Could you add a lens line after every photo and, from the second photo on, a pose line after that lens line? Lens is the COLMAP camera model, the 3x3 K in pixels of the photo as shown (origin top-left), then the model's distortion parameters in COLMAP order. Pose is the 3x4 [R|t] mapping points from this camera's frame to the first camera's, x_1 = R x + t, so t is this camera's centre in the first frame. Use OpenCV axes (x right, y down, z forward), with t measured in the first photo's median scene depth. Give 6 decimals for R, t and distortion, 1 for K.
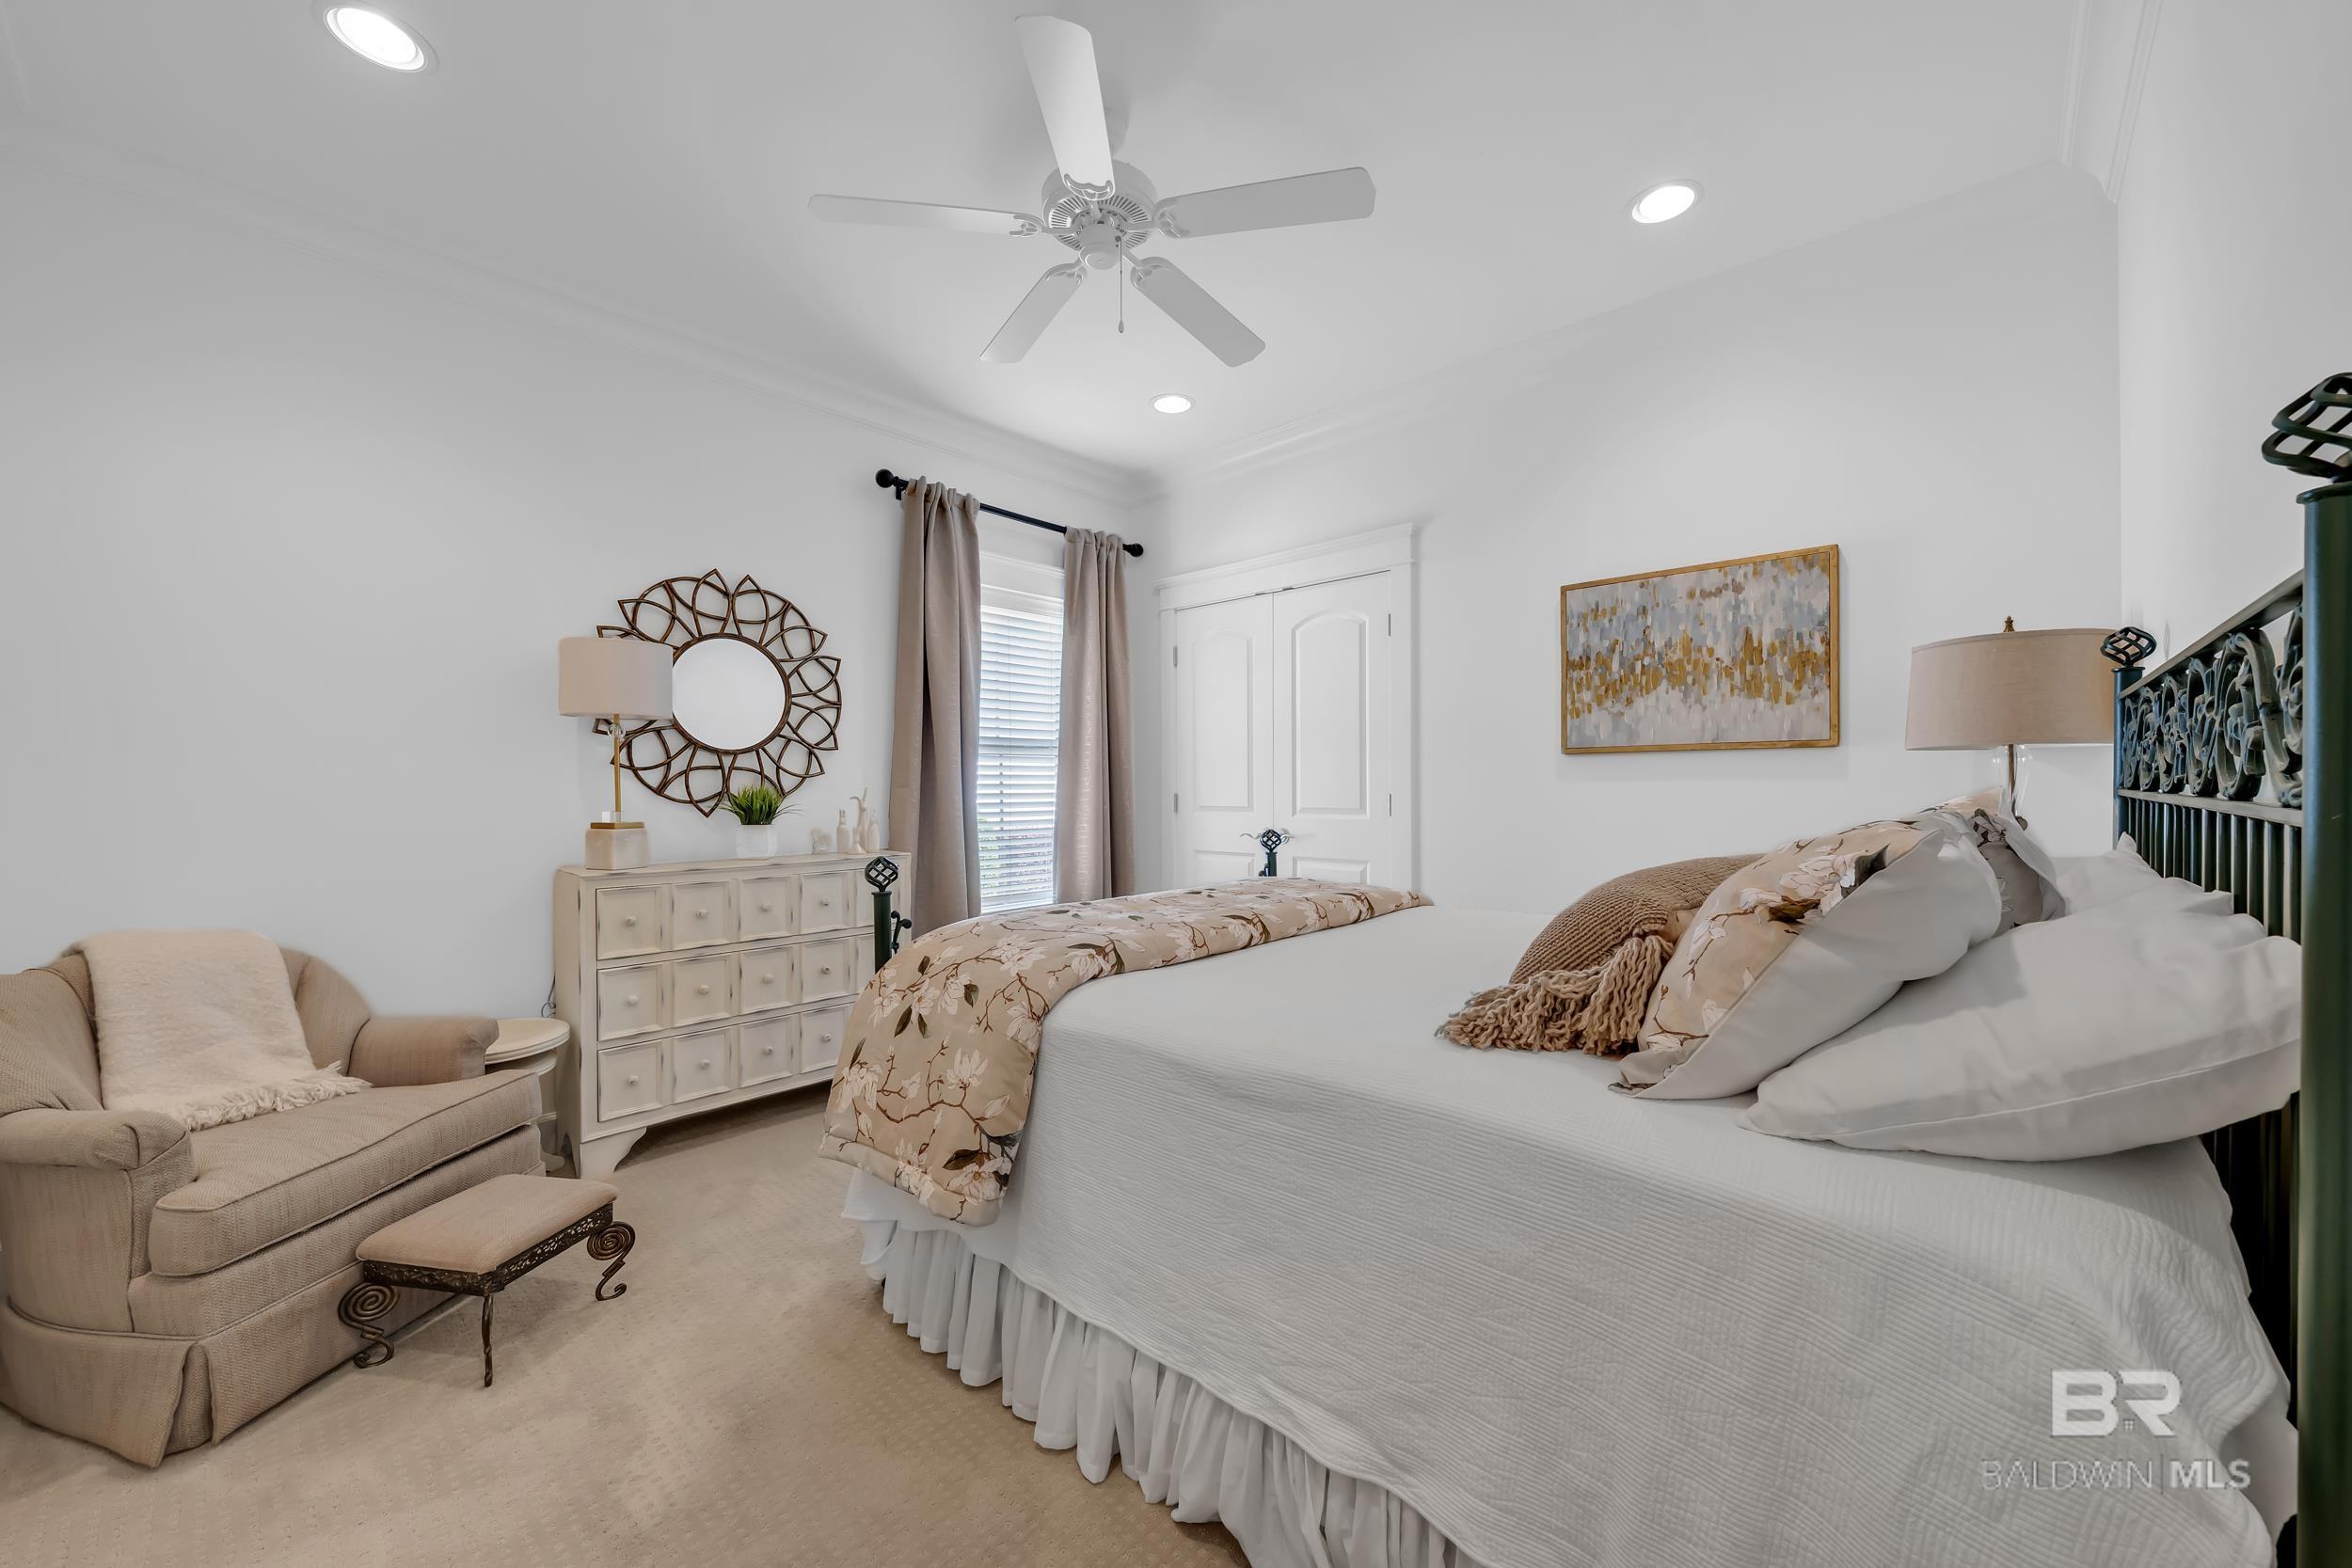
lens RADIAL K [[884.6, 0, 1193.2], [0, 884.6, 787.9], [0, 0, 1]] dist [-0.001028, -0.000217]
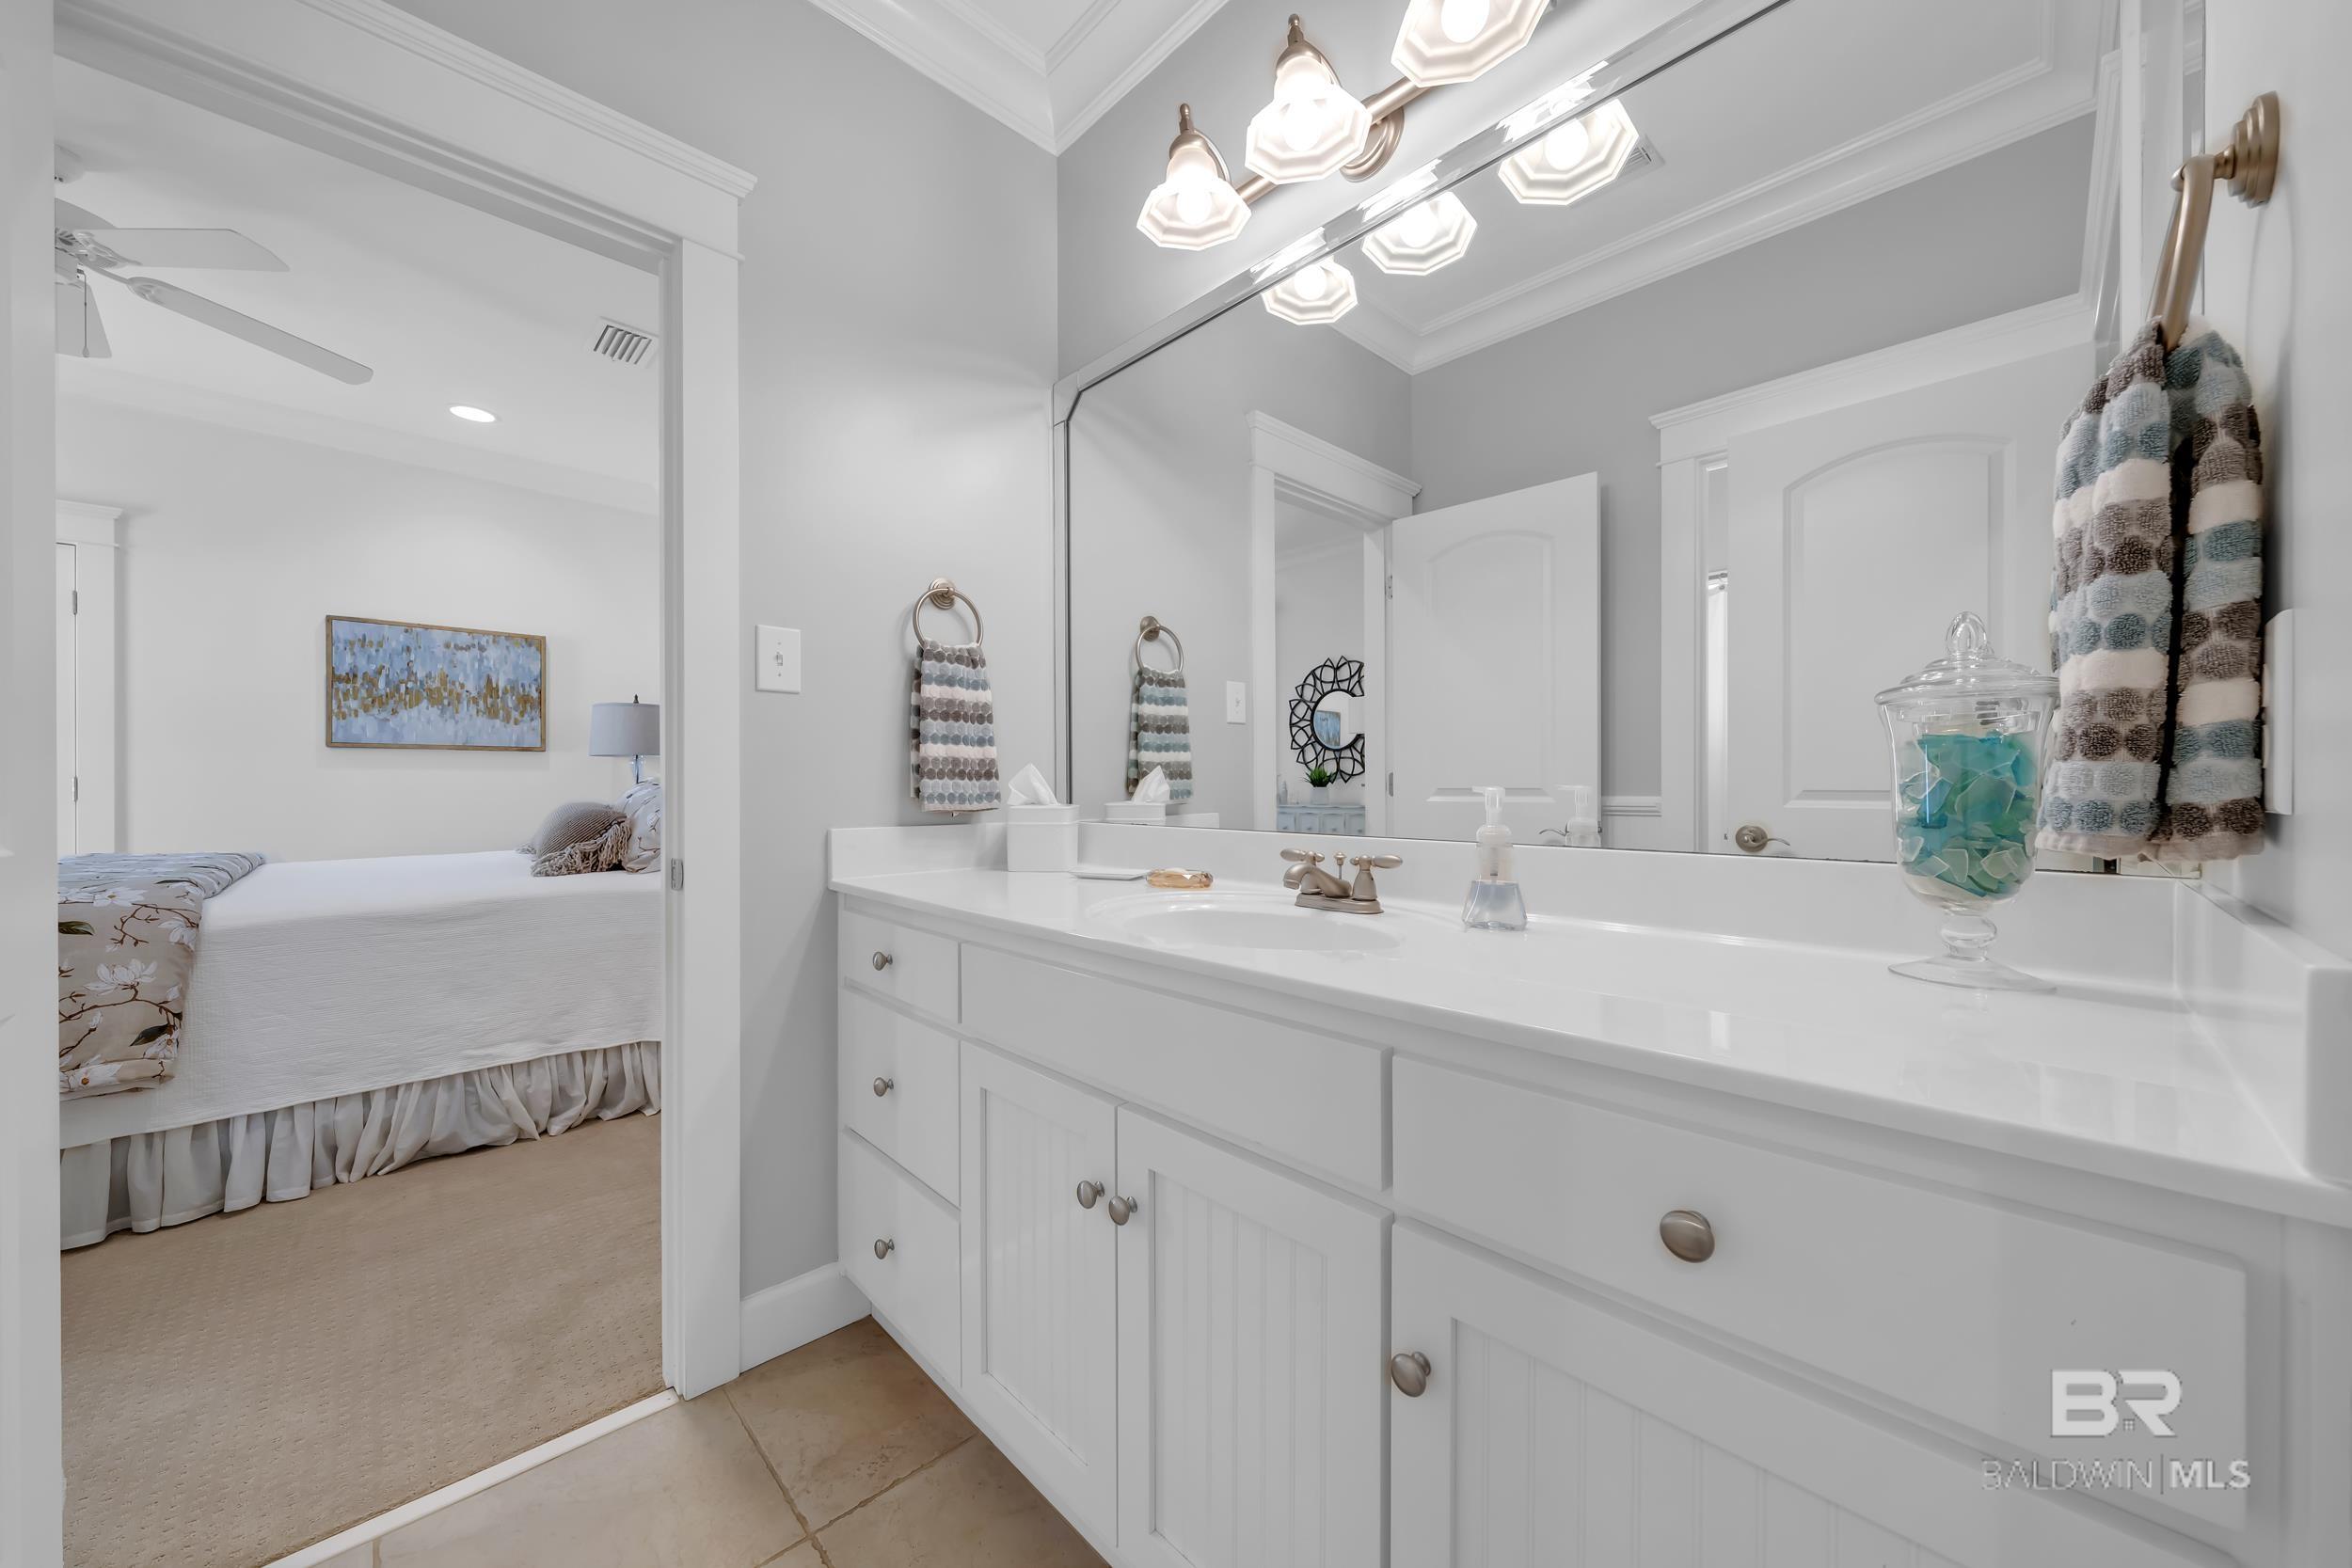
lens RADIAL K [[841.9, 0, 1163.0], [0, 841.9, 790.1], [0, 0, 1]] dist [-0.001874, -0.000156]
pose [[0.094528, 0.000243, 0.995522, -0.757578], [0.001819, 0.999998, -0.000417, 0.030015], [-0.995521, 0.001851, 0.094527, -0.351184]]
